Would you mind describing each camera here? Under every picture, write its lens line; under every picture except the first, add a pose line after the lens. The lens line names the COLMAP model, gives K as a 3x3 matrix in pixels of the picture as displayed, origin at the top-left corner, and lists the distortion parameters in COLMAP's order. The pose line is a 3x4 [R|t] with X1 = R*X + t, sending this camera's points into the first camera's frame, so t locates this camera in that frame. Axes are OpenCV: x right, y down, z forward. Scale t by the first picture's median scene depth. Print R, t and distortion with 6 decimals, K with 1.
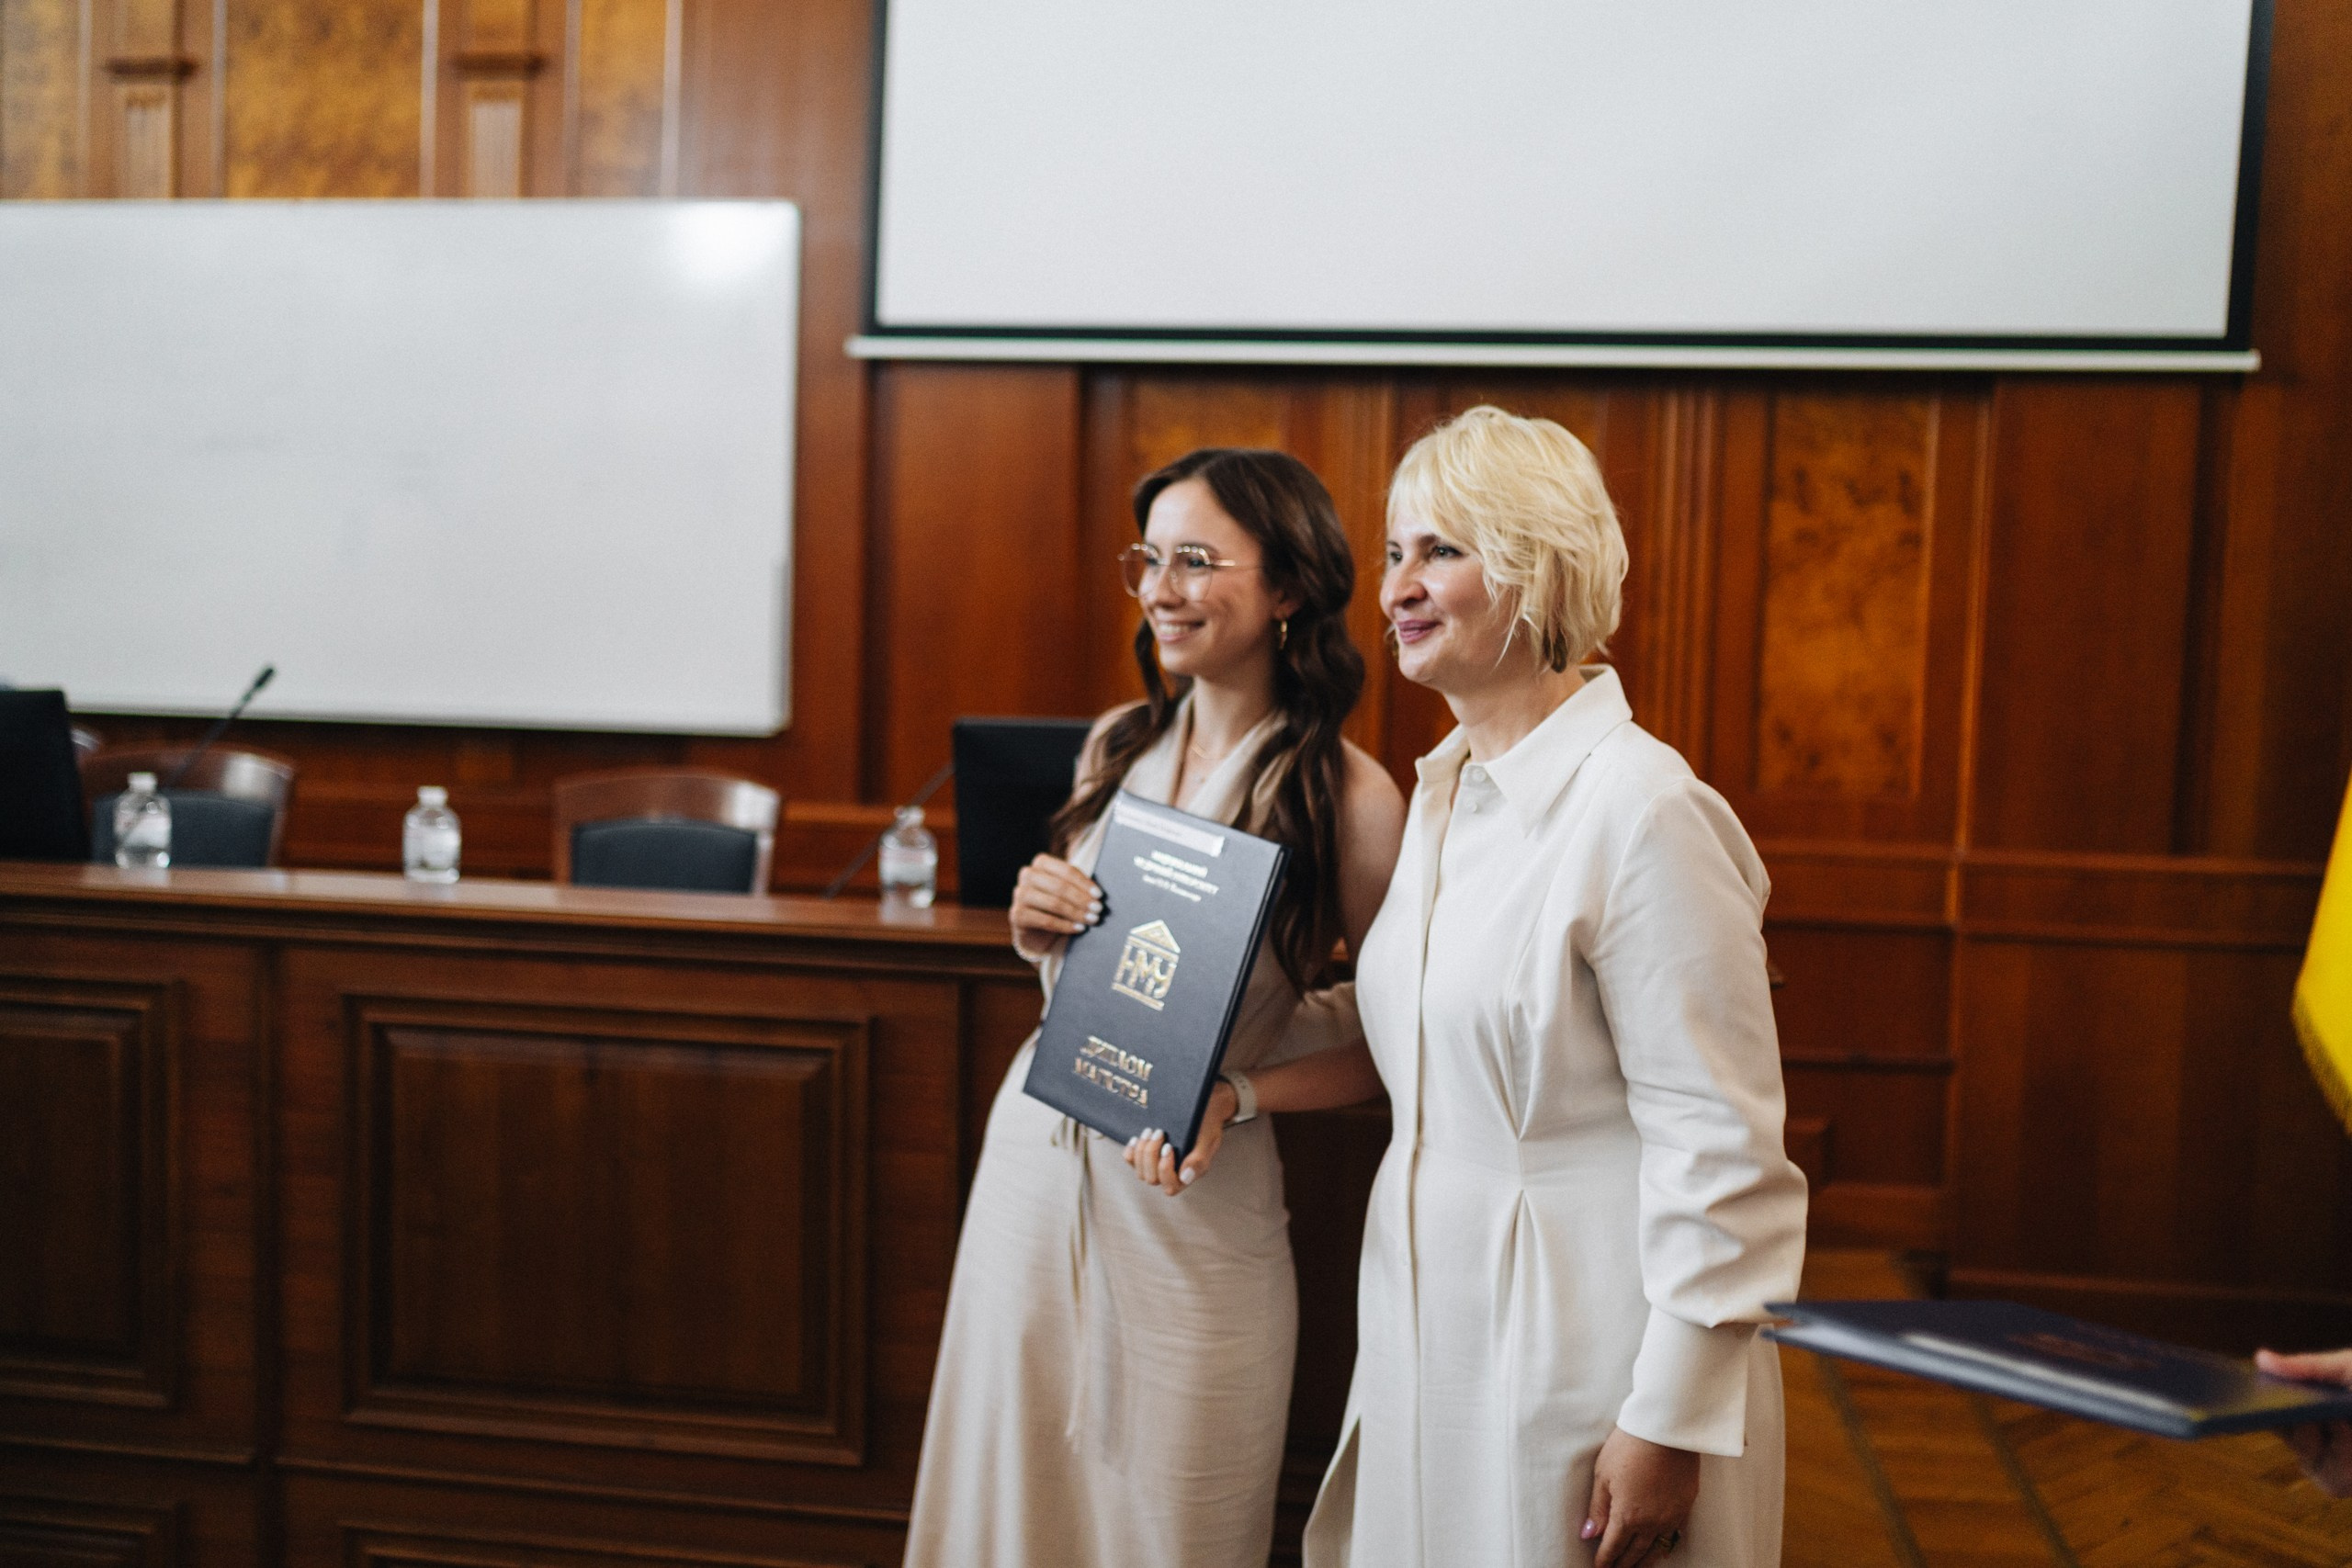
lens RADIAL K [[2248.4, 0, 1161.9], [0, 2248.4, 760.8], [0, 0, 1]] dist [-0.001659, 0.000000]
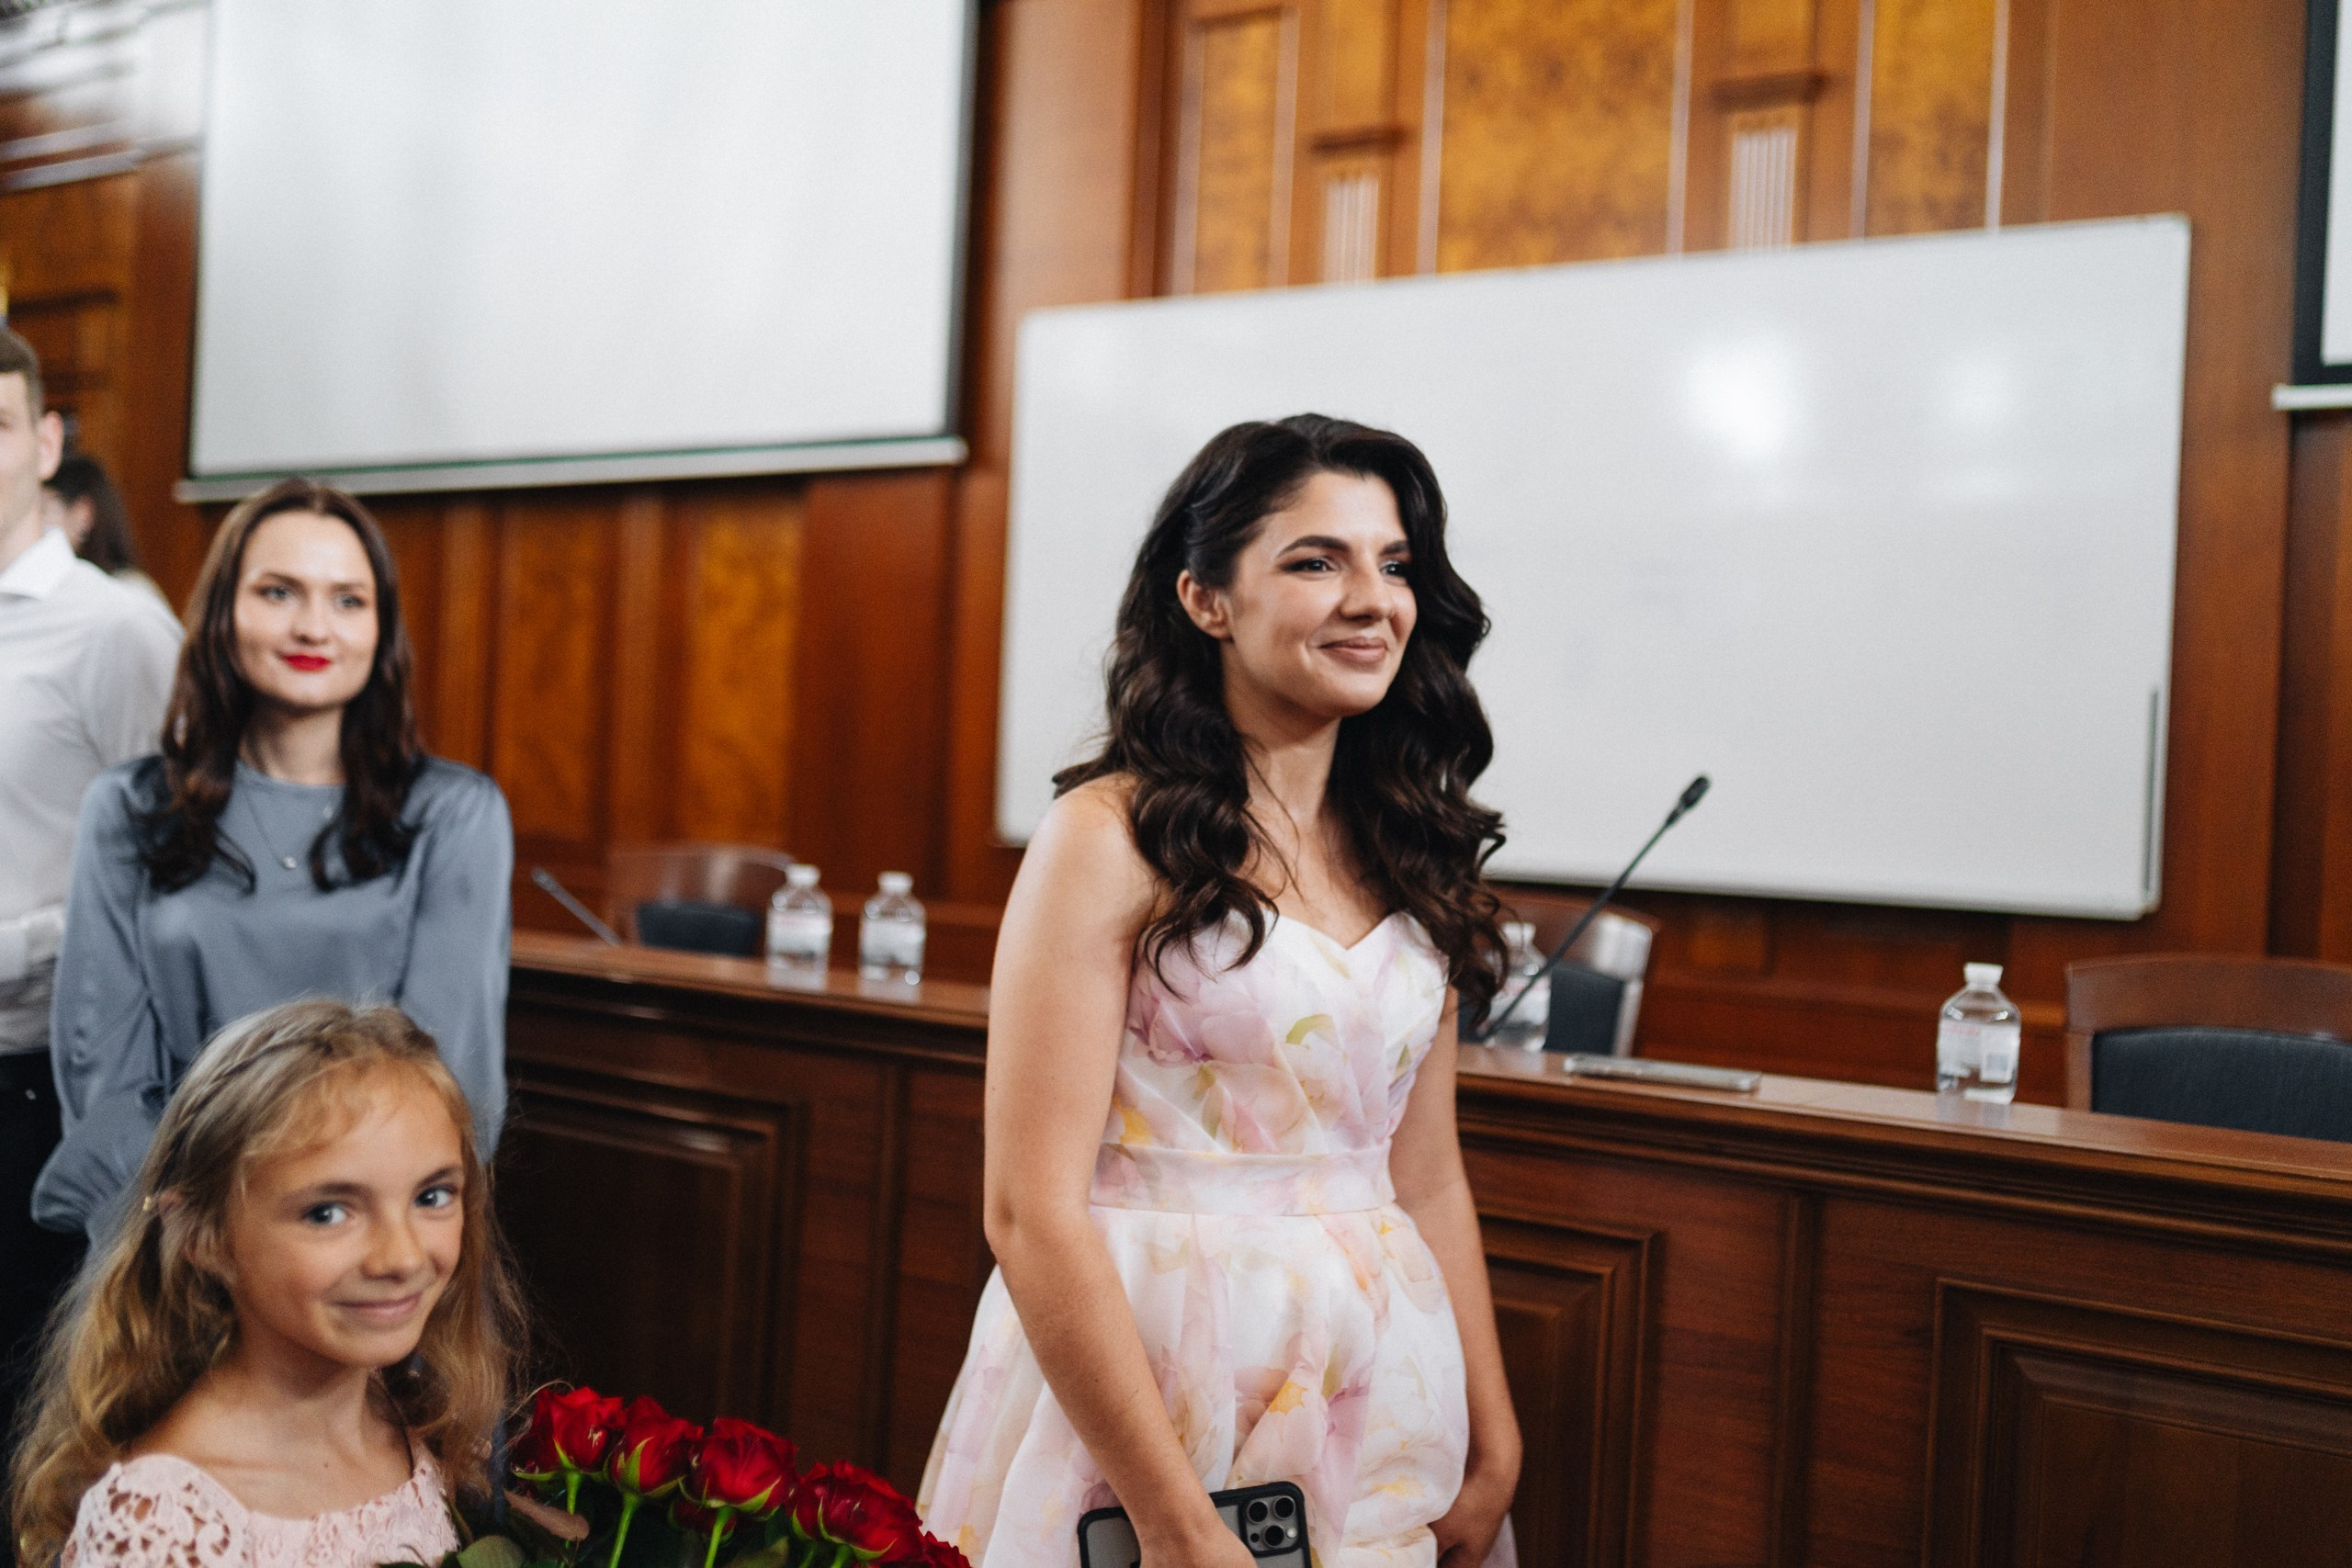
lens RADIAL K [[2248.4, 0, 1138.1], [0, 2248.4, 760.0], [0, 0, 1]] dist [-0.001659, 0.000000]
pose [[0.915724, 0.014320, -0.401553, -0.173260], [-0.049805, 0.995703, -0.078069, 0.010162], [0.398710, 0.091489, 0.912502, 0.180022]]
